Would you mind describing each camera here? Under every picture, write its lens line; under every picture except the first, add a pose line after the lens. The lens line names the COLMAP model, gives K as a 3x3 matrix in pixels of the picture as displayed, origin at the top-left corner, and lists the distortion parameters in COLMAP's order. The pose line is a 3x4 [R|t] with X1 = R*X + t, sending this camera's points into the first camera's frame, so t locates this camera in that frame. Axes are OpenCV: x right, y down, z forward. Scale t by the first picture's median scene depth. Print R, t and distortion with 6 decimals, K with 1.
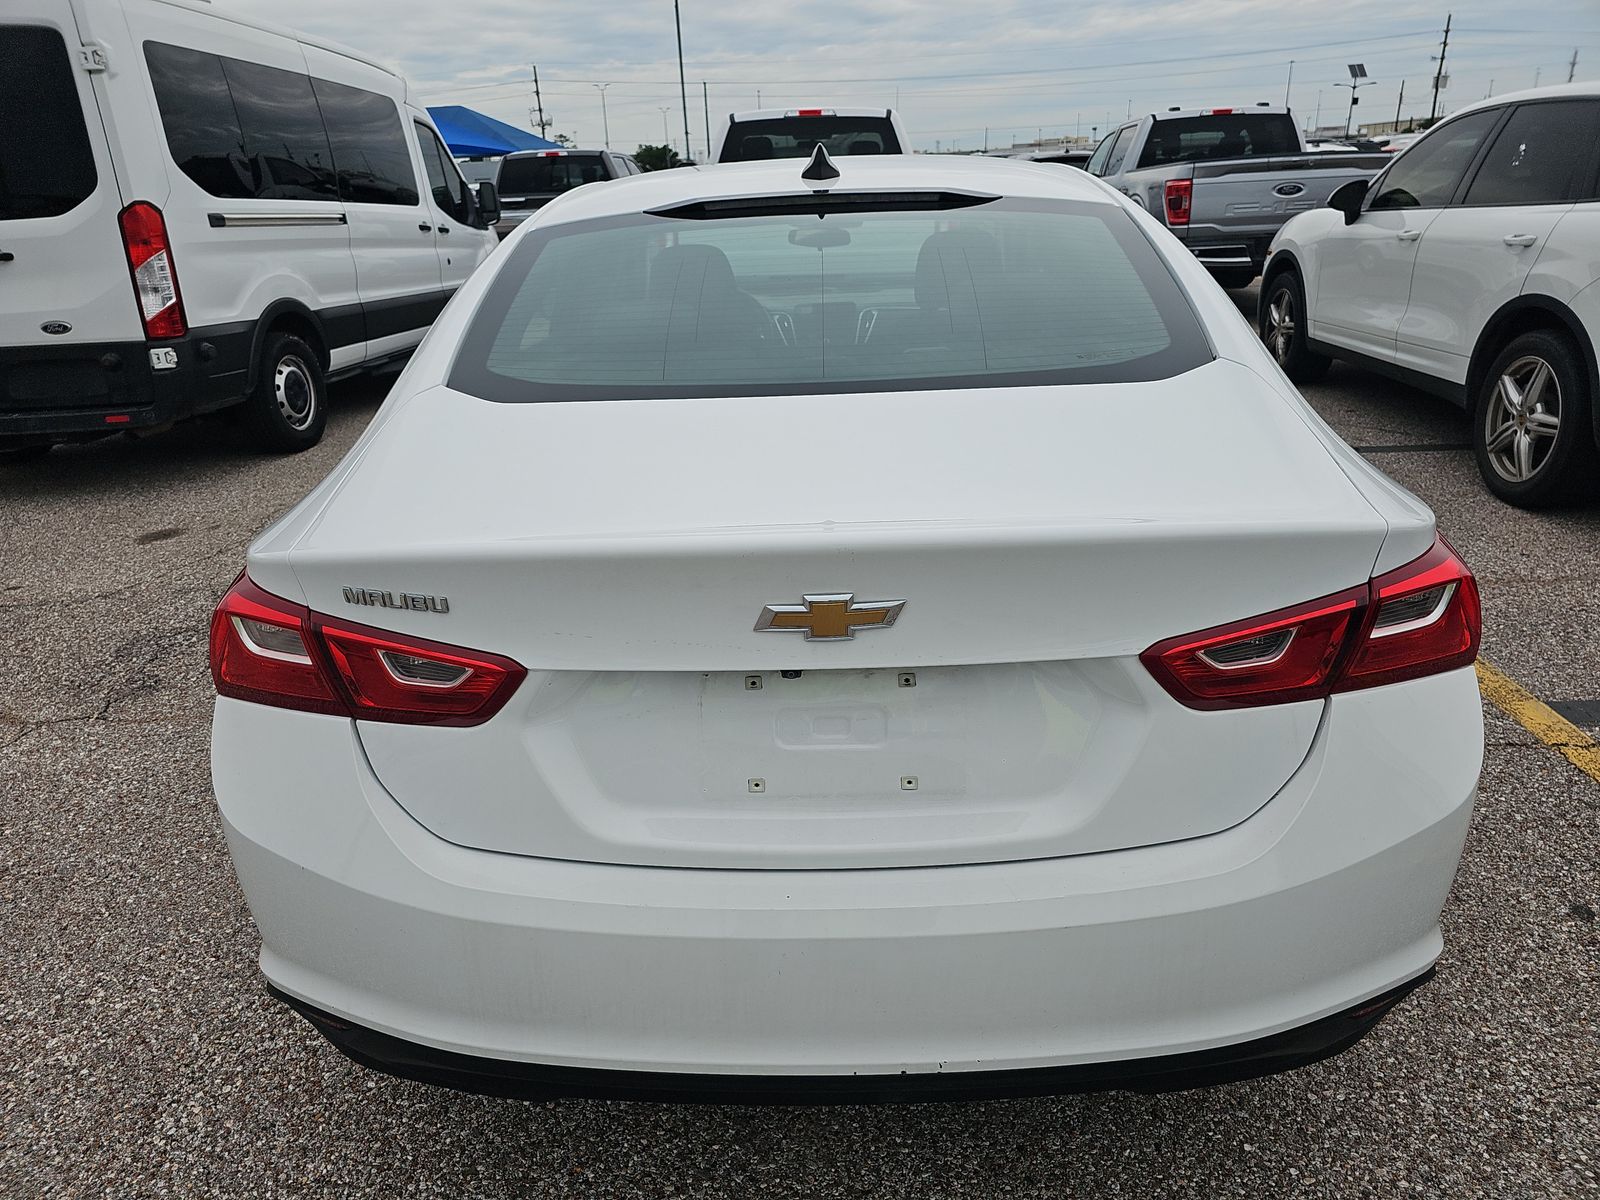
lens RADIAL K [[1104.0, 0, 795.3], [0, 1104.0, 492.9], [0, 0, 1]] dist [0.038610, -0.038878]
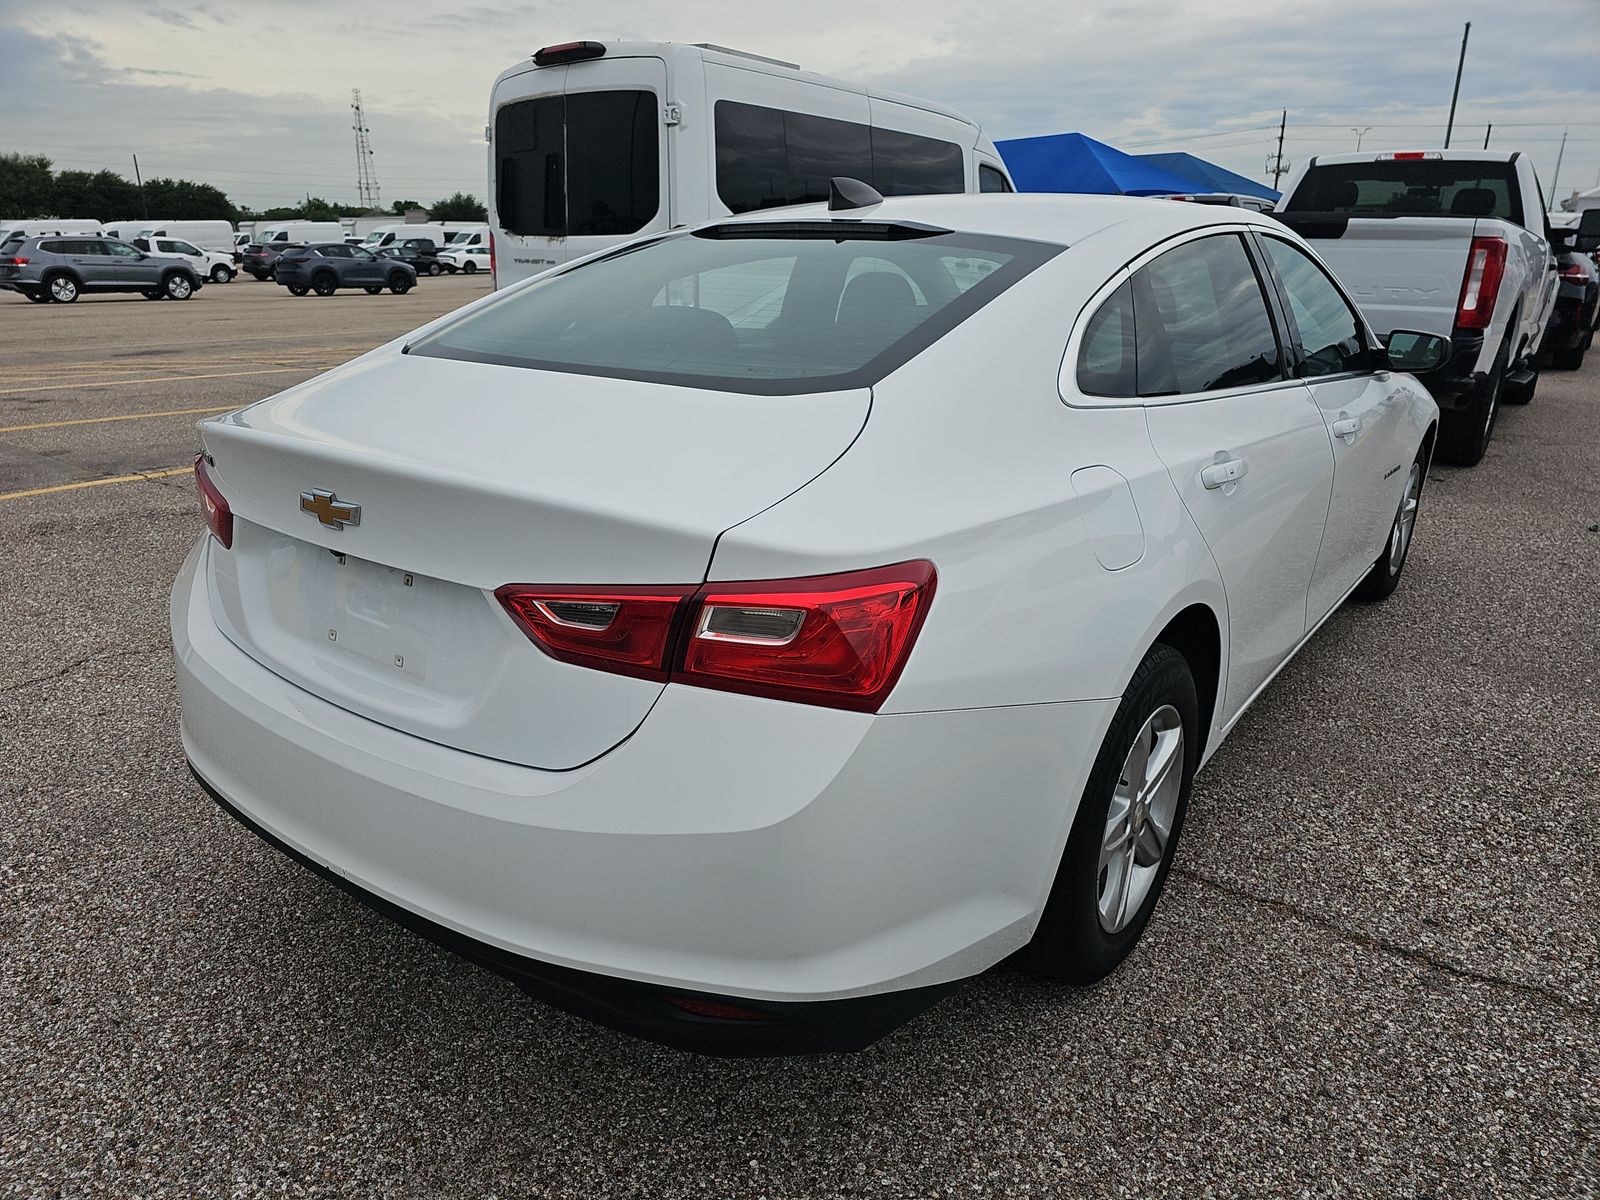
lens RADIAL K [[1104.0, 0, 795.3], [0, 1104.0, 492.9], [0, 0, 1]] dist [0.038610, -0.038878]
pose [[0.811240, 0.171595, -0.558968, 0.886864], [-0.192981, 0.980976, 0.021068, -0.032549], [0.551949, 0.090779, 0.828922, 0.134384]]
